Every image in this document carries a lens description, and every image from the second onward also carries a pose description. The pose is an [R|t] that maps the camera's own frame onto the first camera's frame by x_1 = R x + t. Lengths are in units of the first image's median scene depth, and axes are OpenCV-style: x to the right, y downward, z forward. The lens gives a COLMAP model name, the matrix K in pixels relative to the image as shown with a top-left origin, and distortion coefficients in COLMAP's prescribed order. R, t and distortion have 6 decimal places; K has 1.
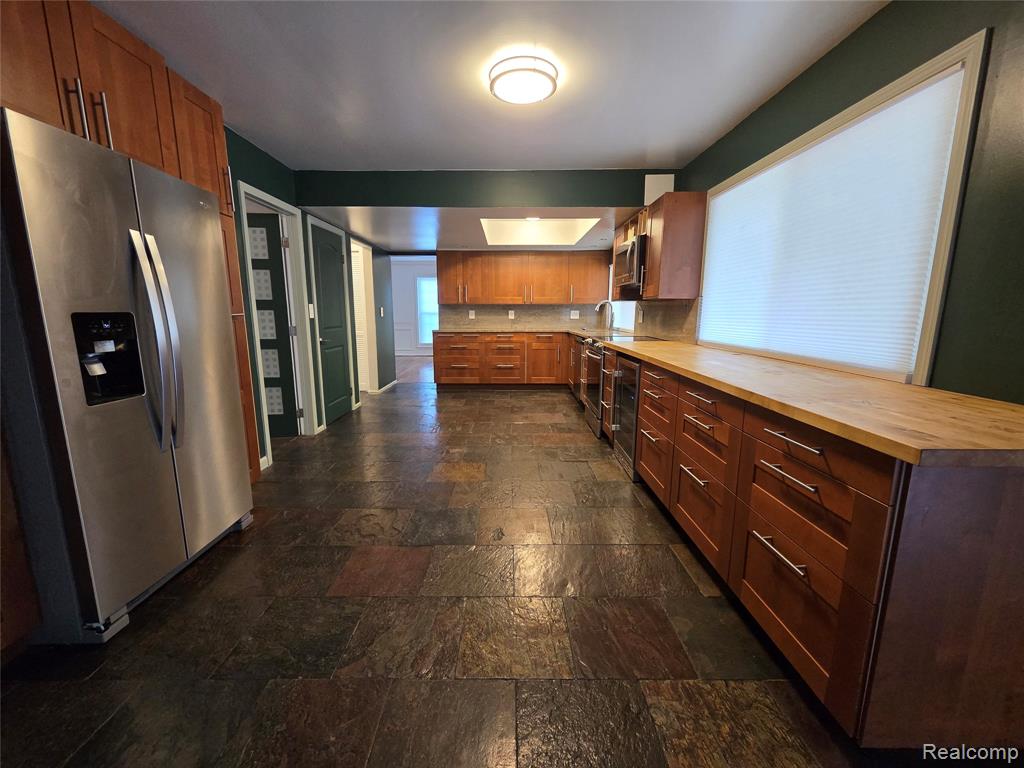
lens RADIAL K [[420.0, 0, 510.3], [0, 420.0, 385.3], [0, 0, 1]] dist [0.002335, -0.002490]
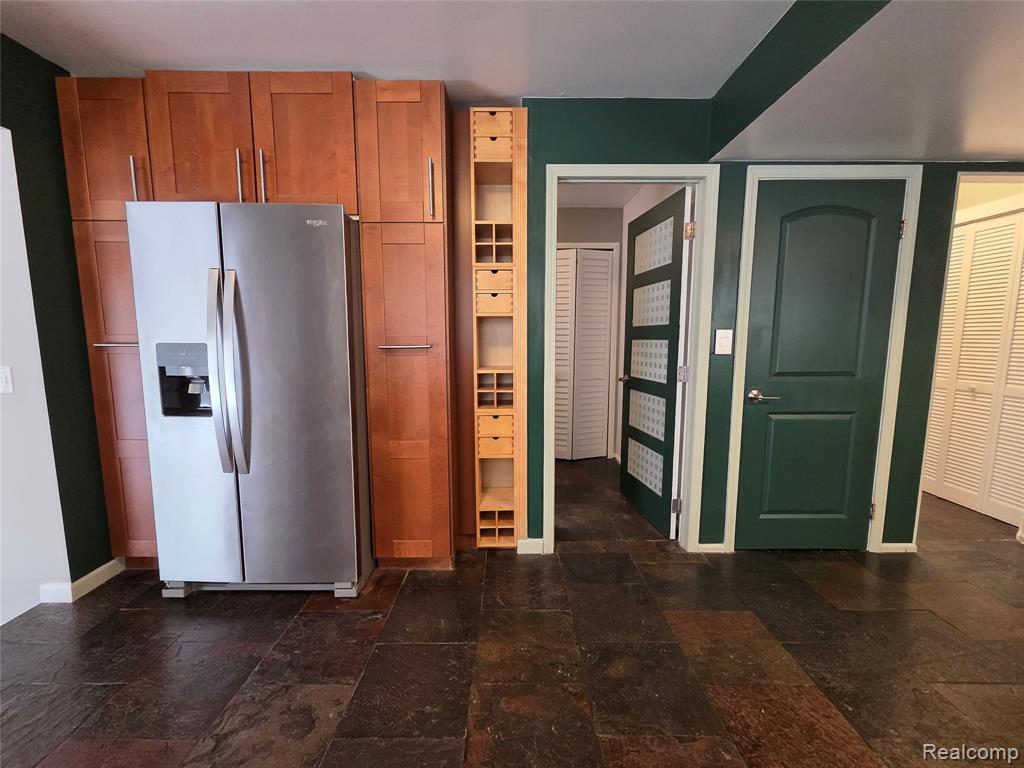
lens RADIAL K [[420.0, 0, 512.7], [0, 420.0, 383.9], [0, 0, 1]] dist [0.002335, -0.002490]
pose [[0.002509, 0.109789, -0.993952, 0.111359], [-0.173974, 0.978845, 0.107681, -0.161744], [0.984747, 0.172652, 0.021556, 0.881069]]
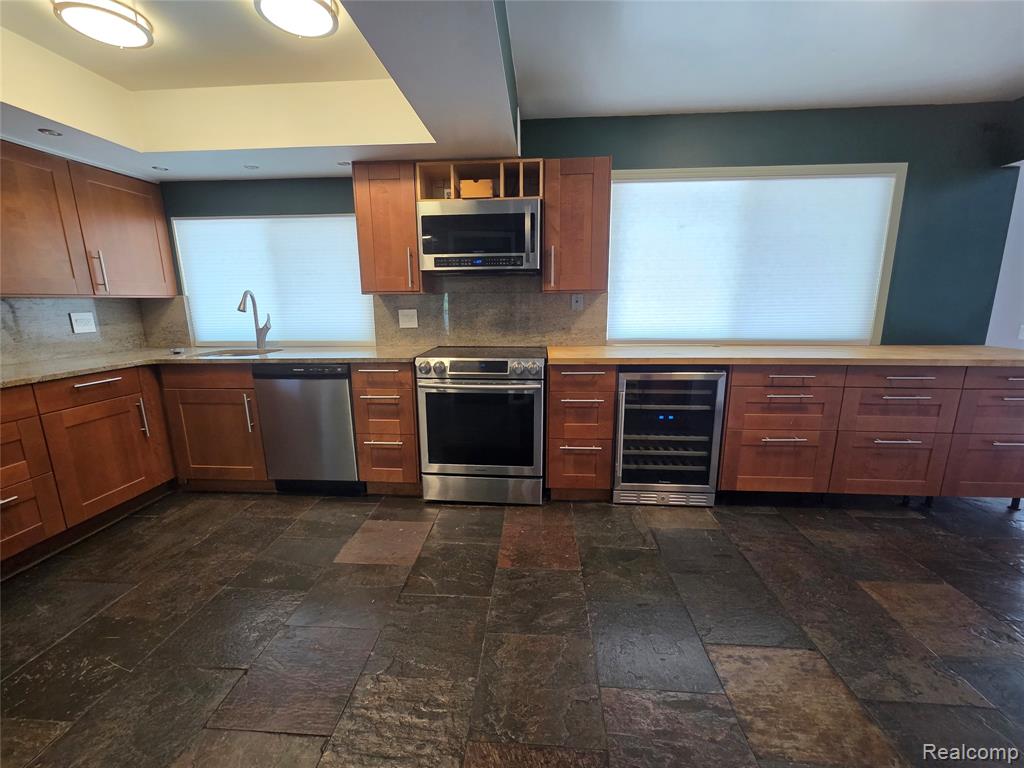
lens RADIAL K [[420.0, 0, 509.6], [0, 420.0, 387.7], [0, 0, 1]] dist [0.002335, -0.002490]
pose [[0.077779, -0.199045, 0.976899, -0.469506], [0.186001, 0.965560, 0.181925, -0.211908], [-0.979466, 0.167555, 0.112123, 1.120795]]
